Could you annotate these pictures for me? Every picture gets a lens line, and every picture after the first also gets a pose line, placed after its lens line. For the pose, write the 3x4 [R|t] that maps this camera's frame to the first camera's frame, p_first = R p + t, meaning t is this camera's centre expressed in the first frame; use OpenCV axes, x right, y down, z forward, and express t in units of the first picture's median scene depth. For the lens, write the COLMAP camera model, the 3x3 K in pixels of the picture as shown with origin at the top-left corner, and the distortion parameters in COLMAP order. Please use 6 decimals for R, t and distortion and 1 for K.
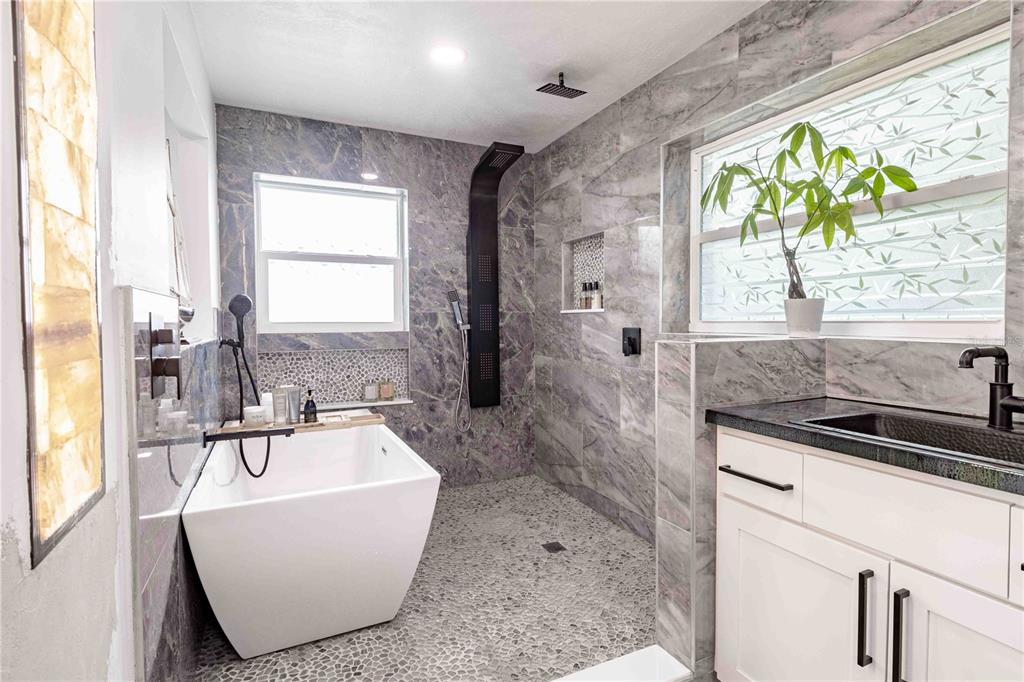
lens RADIAL K [[506.1, 0, 514.4], [0, 506.1, 338.3], [0, 0, 1]] dist [0.016975, -0.009197]
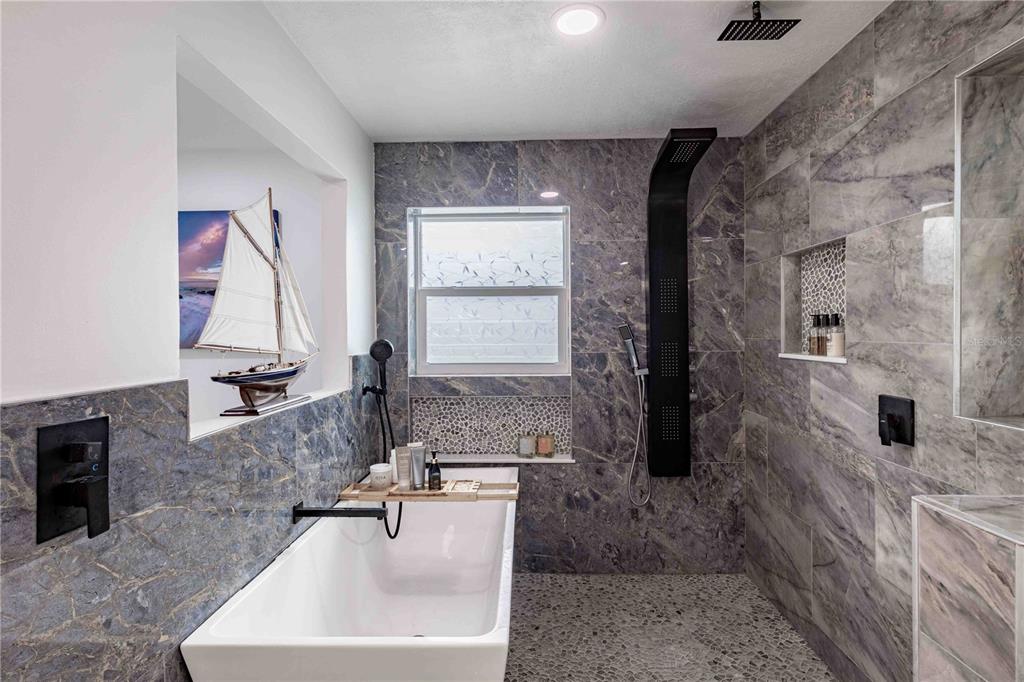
lens RADIAL K [[506.1, 0, 514.4], [0, 506.1, 338.3], [0, 0, 1]] dist [0.016975, -0.009197]
pose [[0.892586, 0.003272, -0.450865, 0.086723], [-0.012270, 0.999780, -0.017034, -0.062829], [0.450709, 0.020737, 0.892430, 0.228289]]
